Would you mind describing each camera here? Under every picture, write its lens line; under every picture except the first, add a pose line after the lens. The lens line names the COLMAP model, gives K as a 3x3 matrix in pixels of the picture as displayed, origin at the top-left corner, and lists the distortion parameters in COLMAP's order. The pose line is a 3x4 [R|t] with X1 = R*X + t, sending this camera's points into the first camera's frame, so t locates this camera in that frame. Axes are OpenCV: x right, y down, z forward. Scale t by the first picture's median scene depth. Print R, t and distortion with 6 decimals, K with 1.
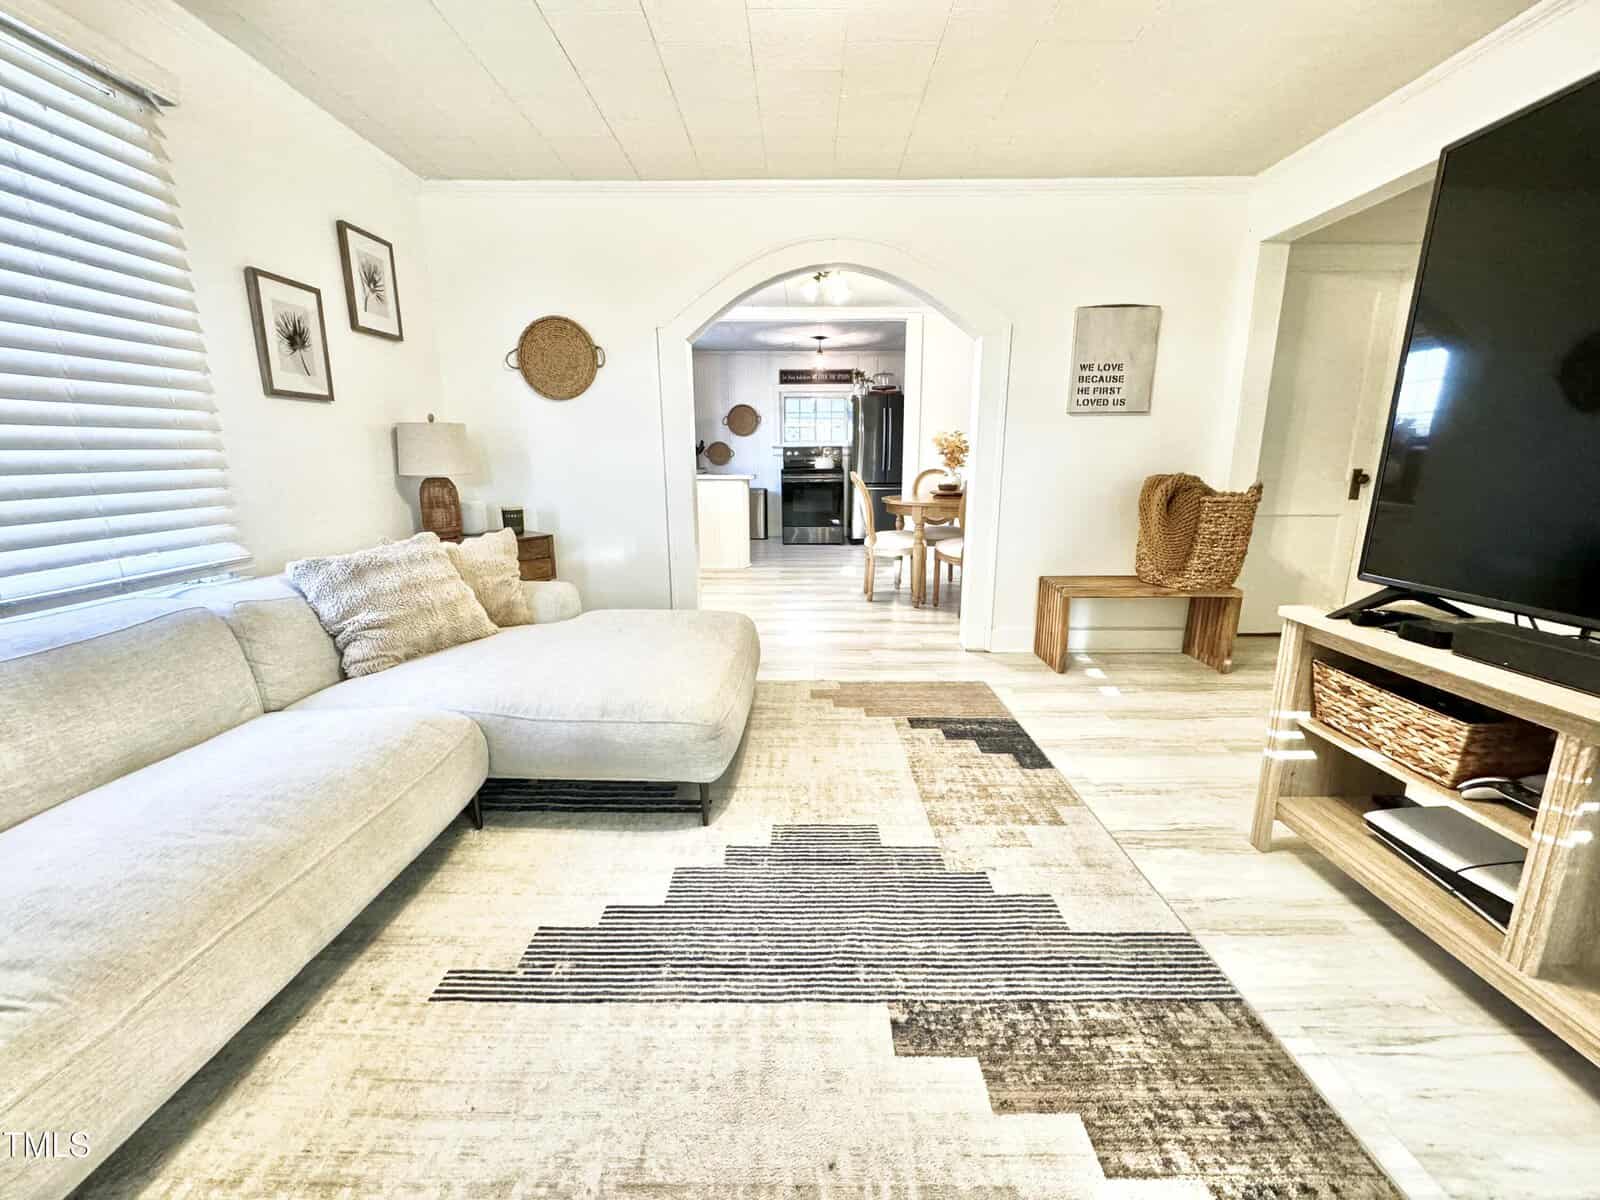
lens RADIAL K [[634.5, 0, 800.7], [0, 634.5, 597.6], [0, 0, 1]] dist [-0.004231, 0.000274]
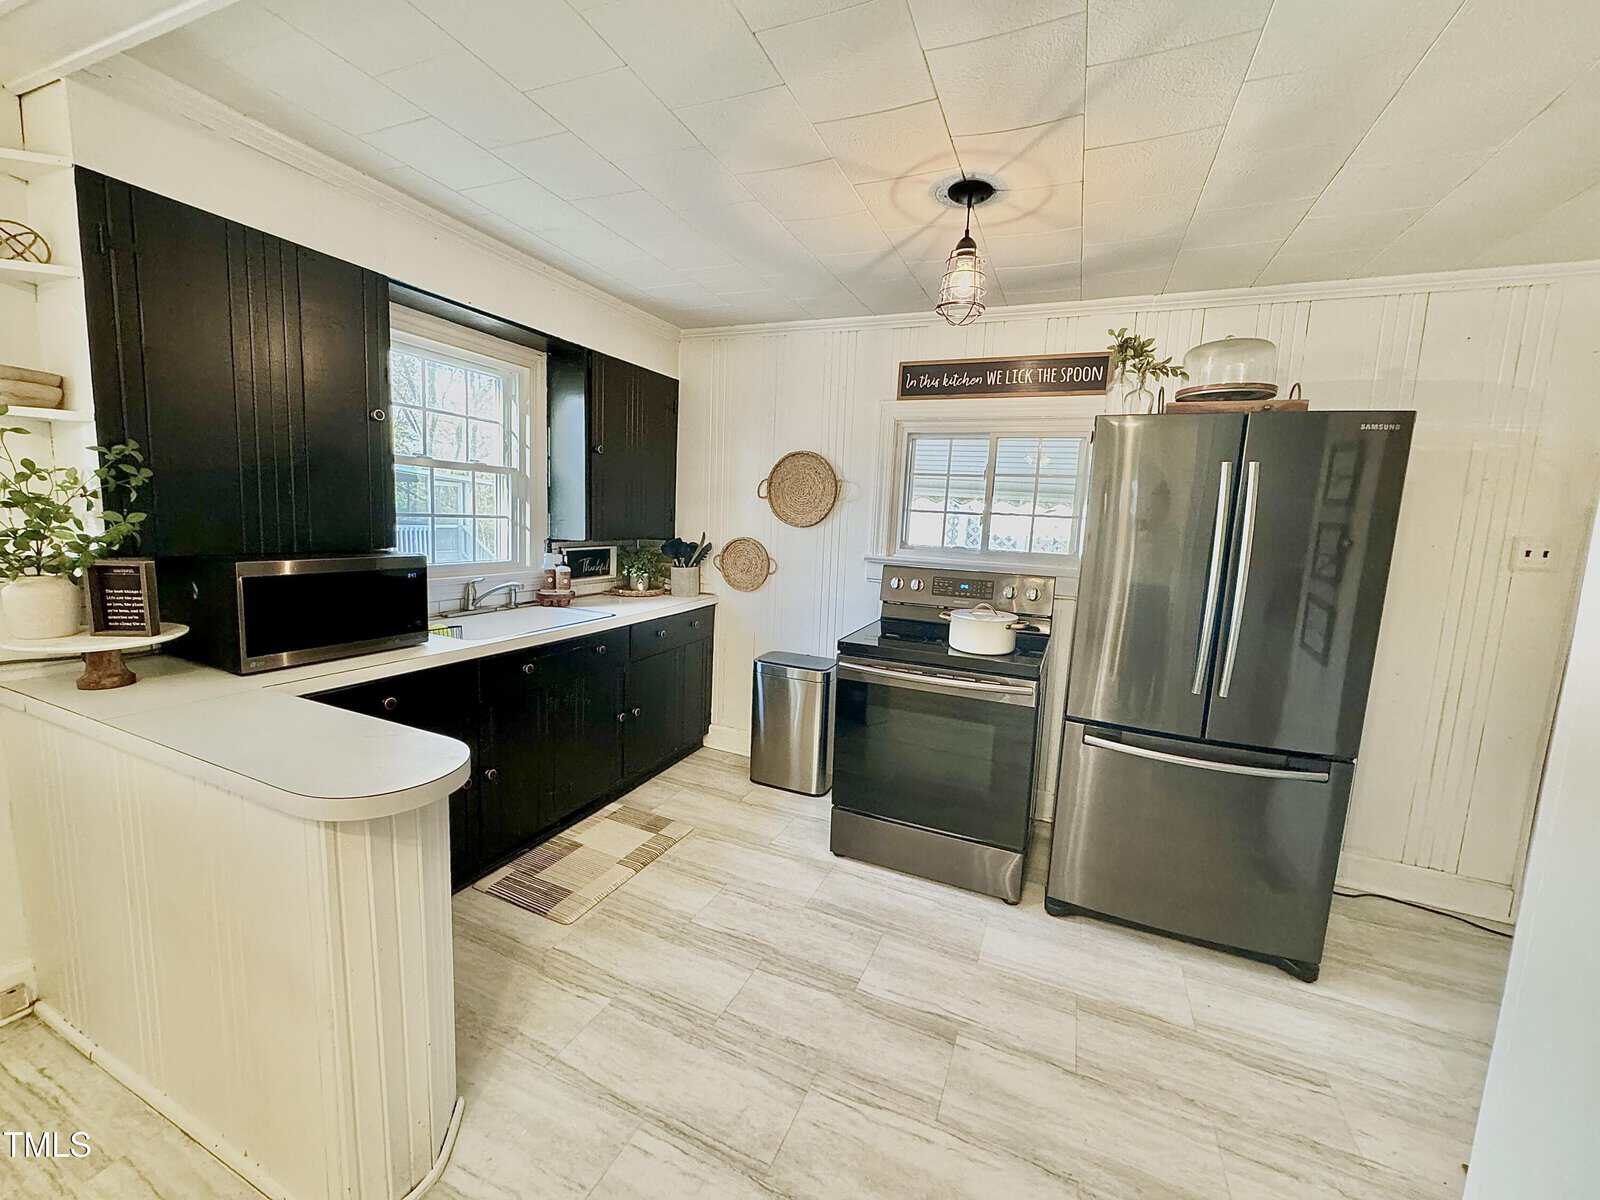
lens RADIAL K [[634.5, 0, 800.7], [0, 634.5, 597.6], [0, 0, 1]] dist [-0.004231, 0.000274]
pose [[0.919478, 0.100934, -0.379965, 0.174045], [-0.136284, 0.988385, -0.067239, -0.463750], [0.368765, 0.113608, 0.922554, 1.601938]]
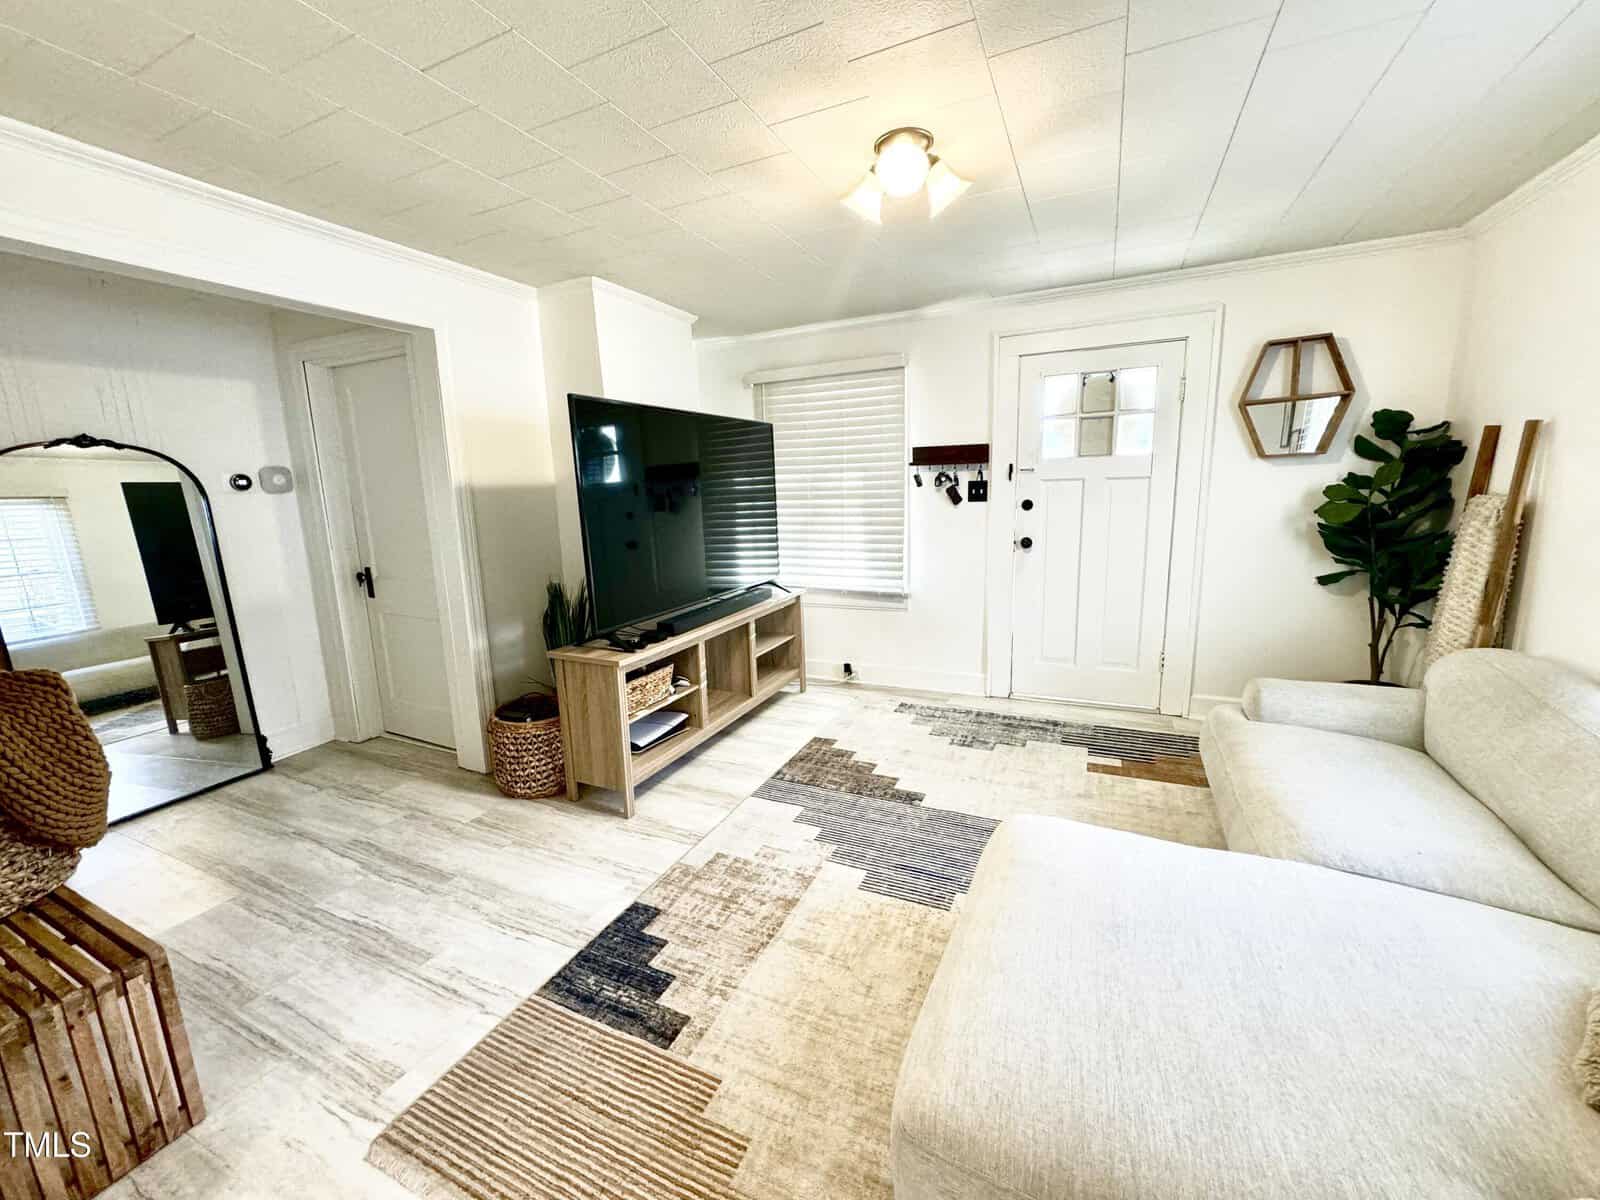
lens RADIAL K [[634.5, 0, 800.7], [0, 634.5, 597.6], [0, 0, 1]] dist [-0.004231, 0.000274]
pose [[-0.908568, -0.039256, 0.415889, -0.138289], [0.124066, 0.925295, 0.358380, -0.315110], [-0.398889, 0.377210, -0.835823, 1.036489]]
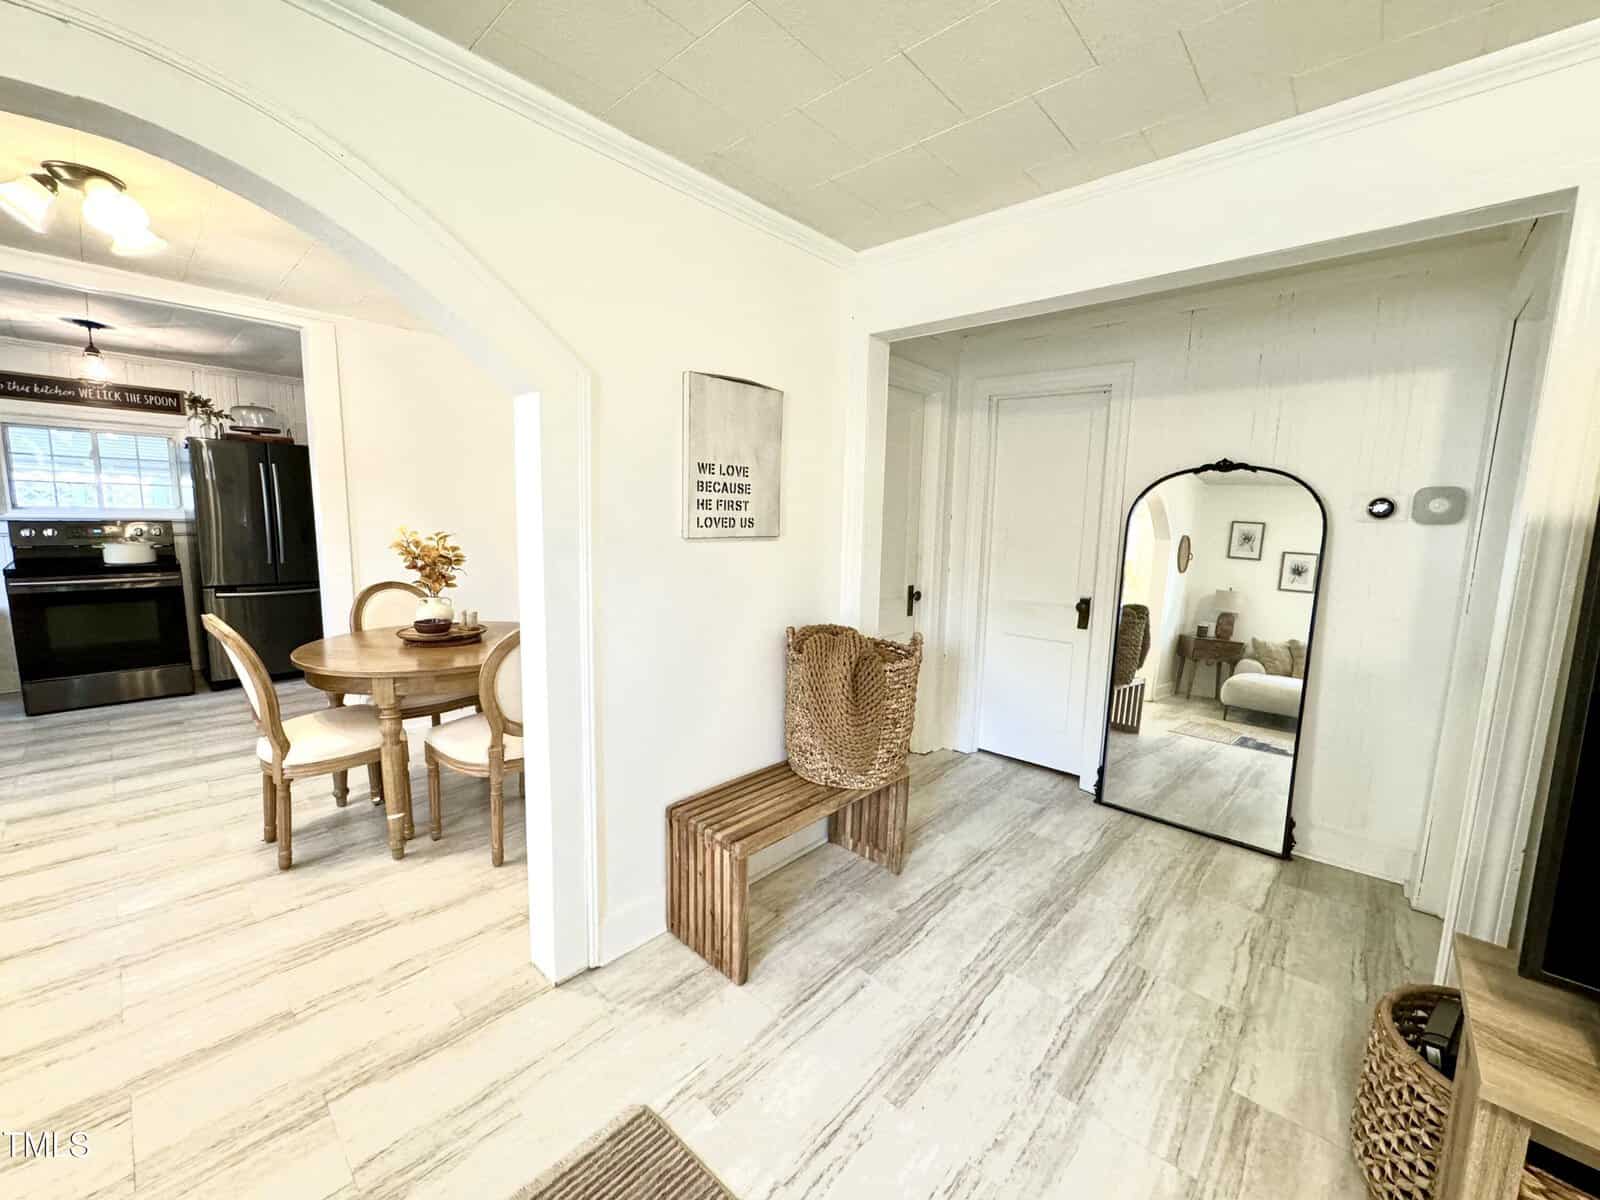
lens RADIAL K [[634.5, 0, 800.7], [0, 634.5, 597.6], [0, 0, 1]] dist [-0.004231, 0.000274]
pose [[0.666251, -0.074210, 0.742026, 0.038558], [0.131214, 0.991178, -0.018687, -0.209616], [-0.734093, 0.109814, 0.670111, 0.517980]]
